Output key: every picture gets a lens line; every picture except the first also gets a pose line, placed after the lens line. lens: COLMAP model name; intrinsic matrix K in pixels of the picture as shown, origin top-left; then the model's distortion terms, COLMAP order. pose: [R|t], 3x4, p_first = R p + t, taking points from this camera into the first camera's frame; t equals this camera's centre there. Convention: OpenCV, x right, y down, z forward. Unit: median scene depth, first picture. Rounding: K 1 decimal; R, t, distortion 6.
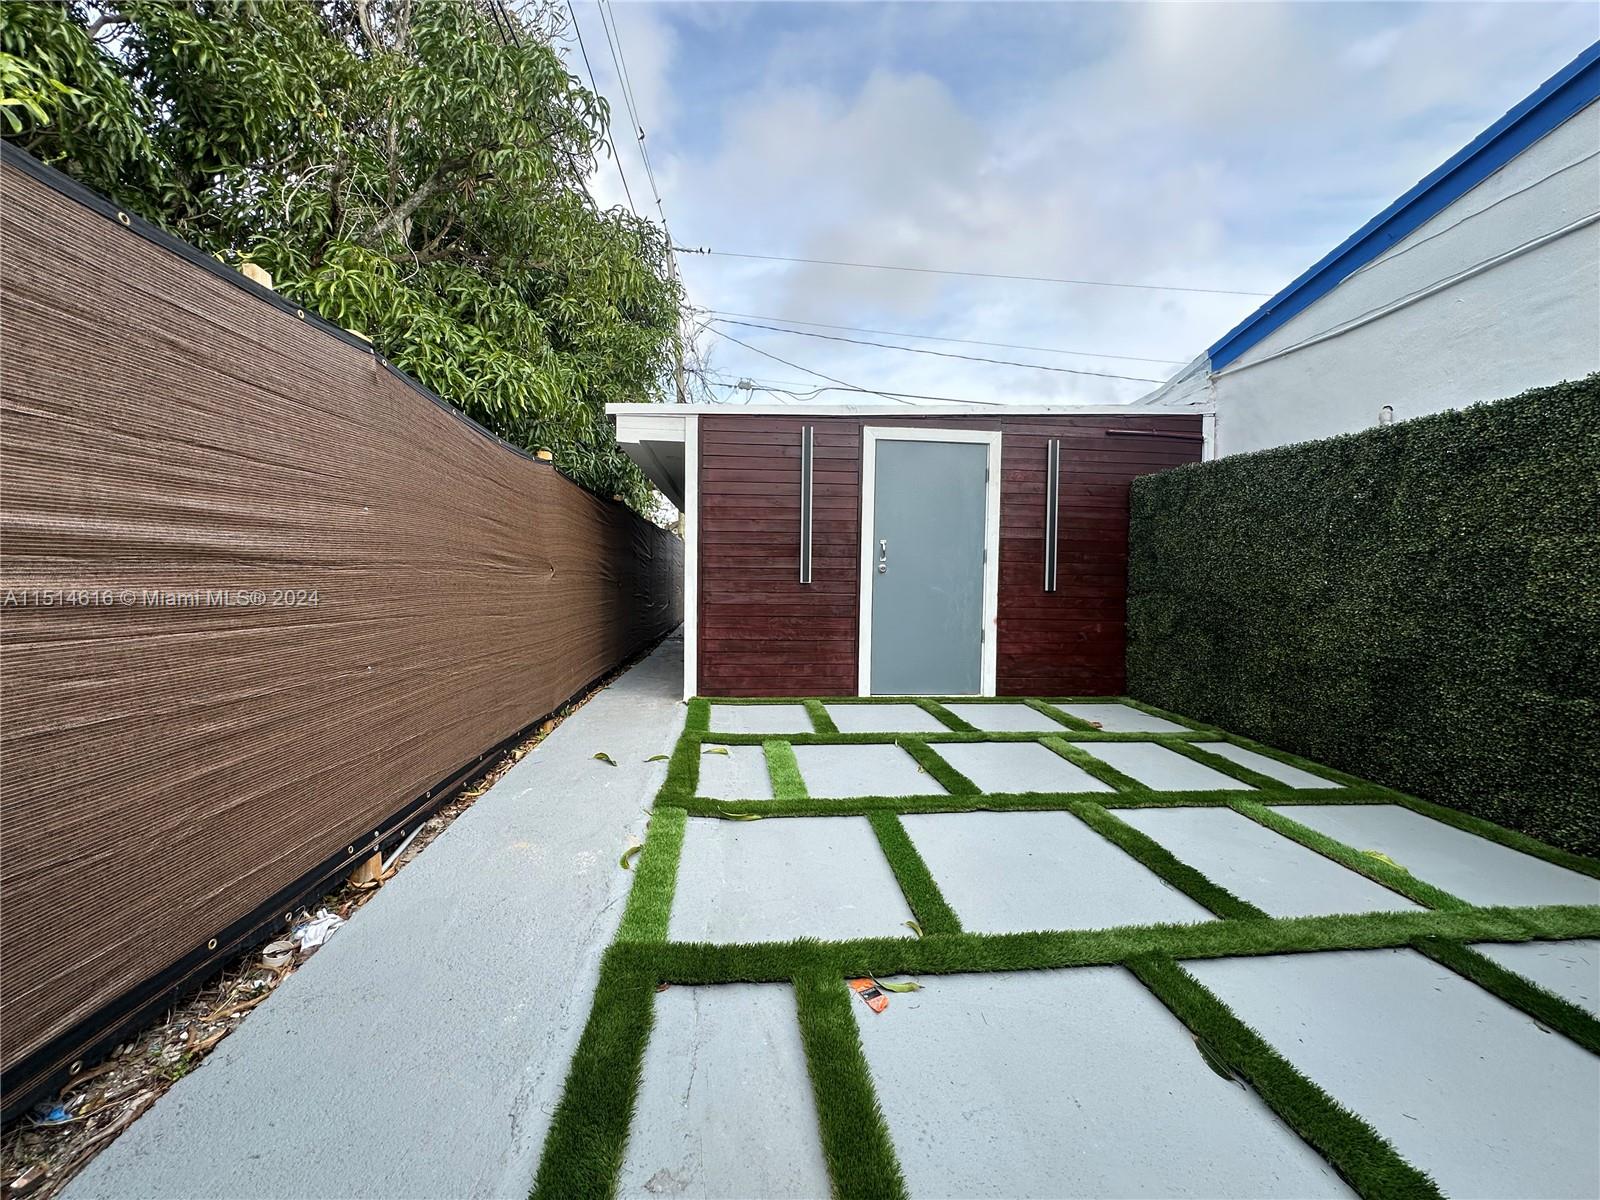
lens RADIAL K [[640.6, 0, 799.1], [0, 640.6, 599.6], [0, 0, 1]] dist [-0.000896, 0.000148]
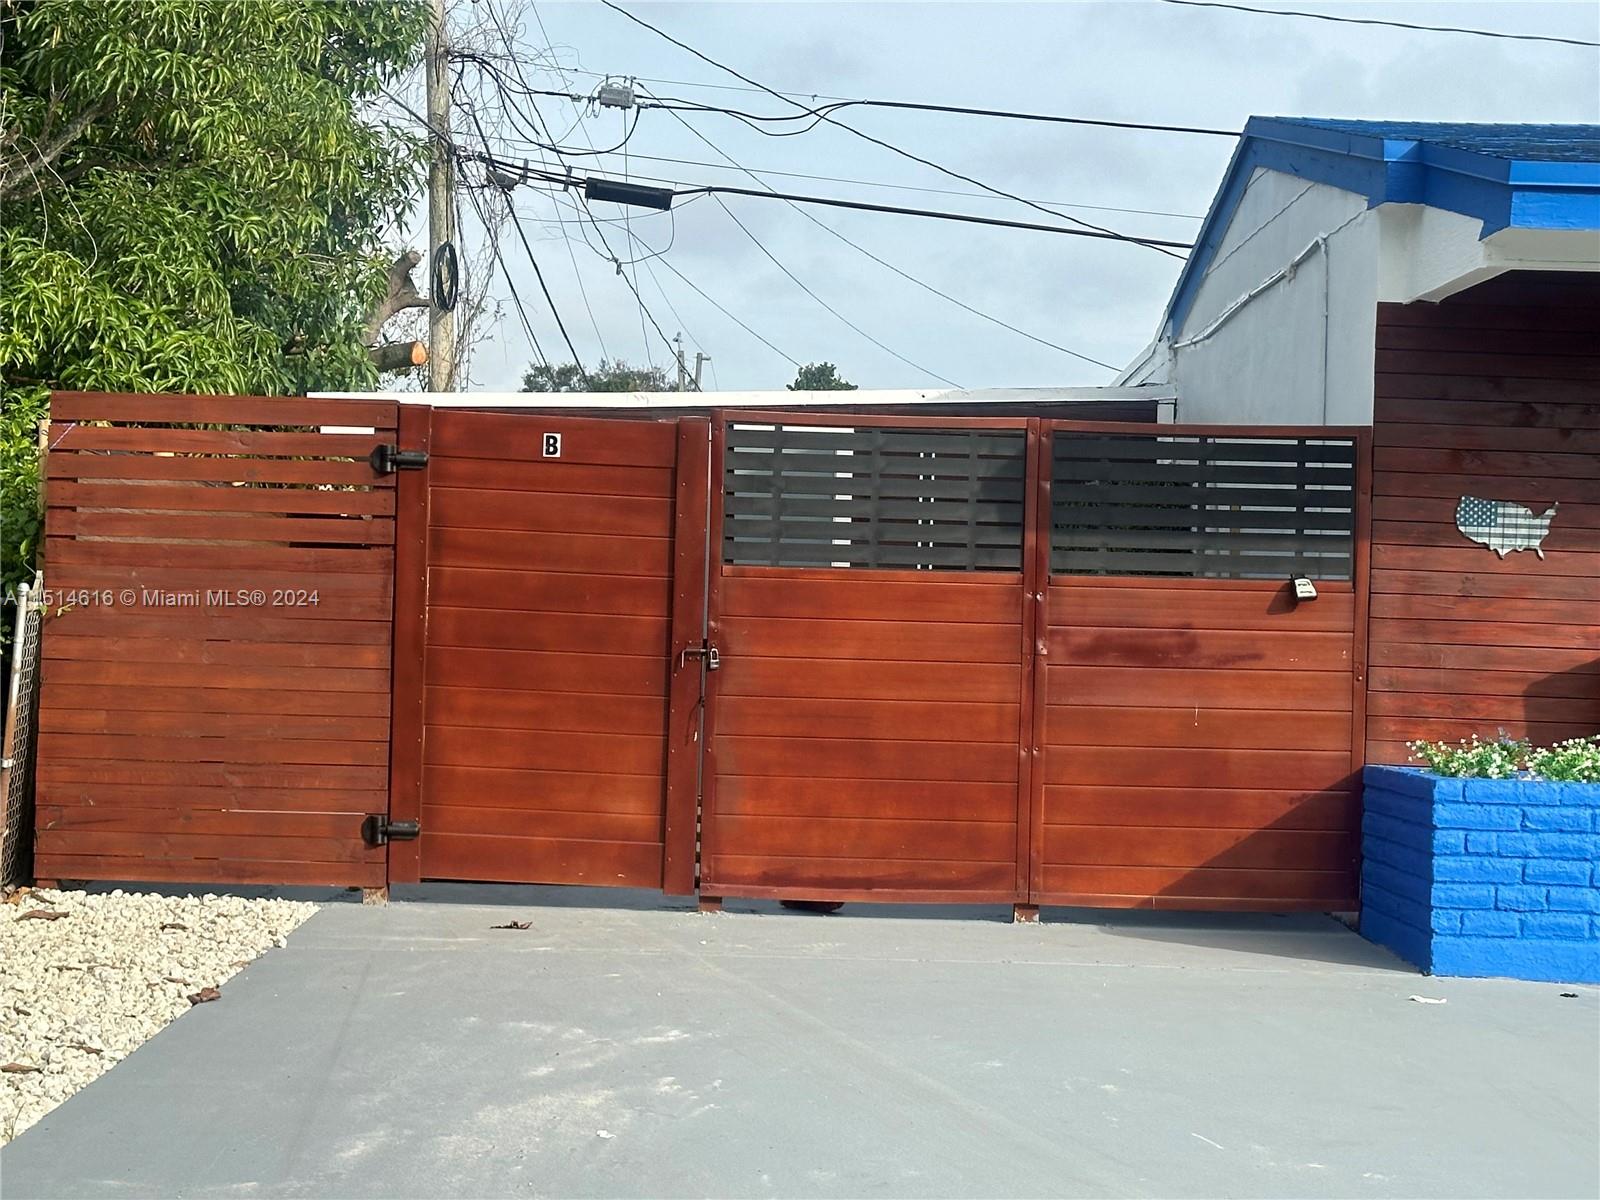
lens RADIAL K [[3029.9, 0, 800.0], [0, 3029.9, 600.0], [0, 0, 1]] dist [0.001668, 0.006632]
pose [[0.997388, 0.011243, -0.071347, 0.481640], [-0.014706, 0.998730, -0.048198, 0.087426], [0.070714, 0.049121, 0.996286, -2.261672]]
